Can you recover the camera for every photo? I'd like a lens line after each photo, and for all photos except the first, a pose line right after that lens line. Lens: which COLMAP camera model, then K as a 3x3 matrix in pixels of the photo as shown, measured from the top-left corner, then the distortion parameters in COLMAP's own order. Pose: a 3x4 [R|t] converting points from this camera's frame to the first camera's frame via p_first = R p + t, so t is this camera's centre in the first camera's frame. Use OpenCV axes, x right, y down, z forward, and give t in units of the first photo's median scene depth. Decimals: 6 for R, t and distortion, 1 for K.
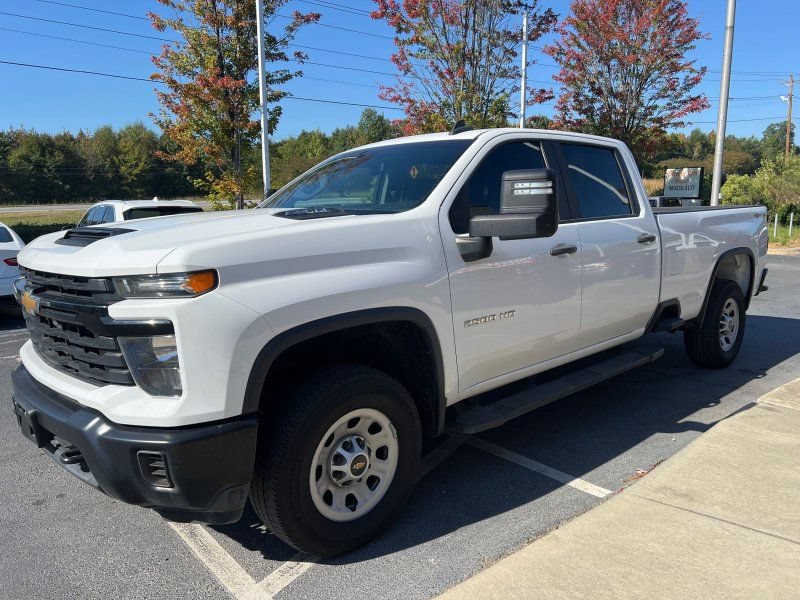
lens RADIAL K [[599.0, 0, 397.1], [0, 599.0, 302.5], [0, 0, 1]] dist [0.051345, -0.055704]
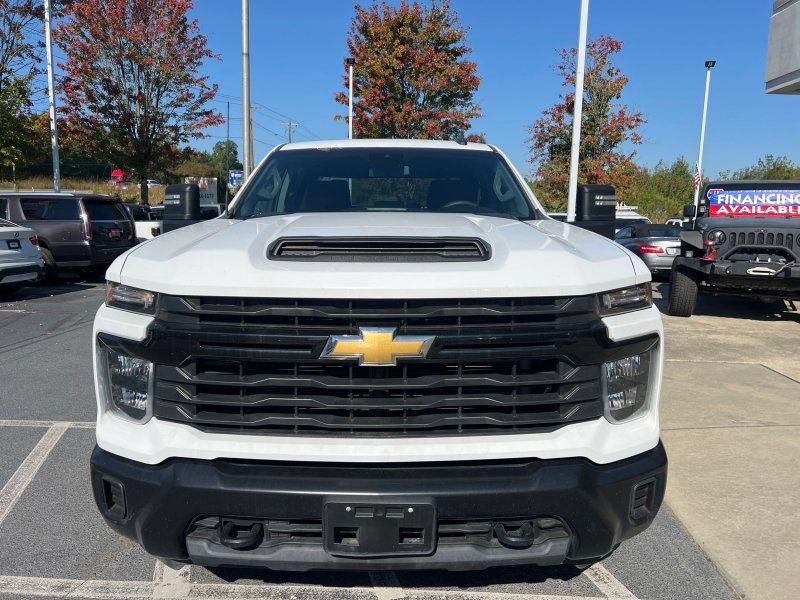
lens RADIAL K [[599.0, 0, 397.1], [0, 599.0, 302.5], [0, 0, 1]] dist [0.051345, -0.055704]
pose [[0.665274, -0.091854, 0.740927, -0.155661], [0.098479, 0.994528, 0.034870, -0.010493], [-0.740076, 0.049767, 0.670680, 0.078486]]
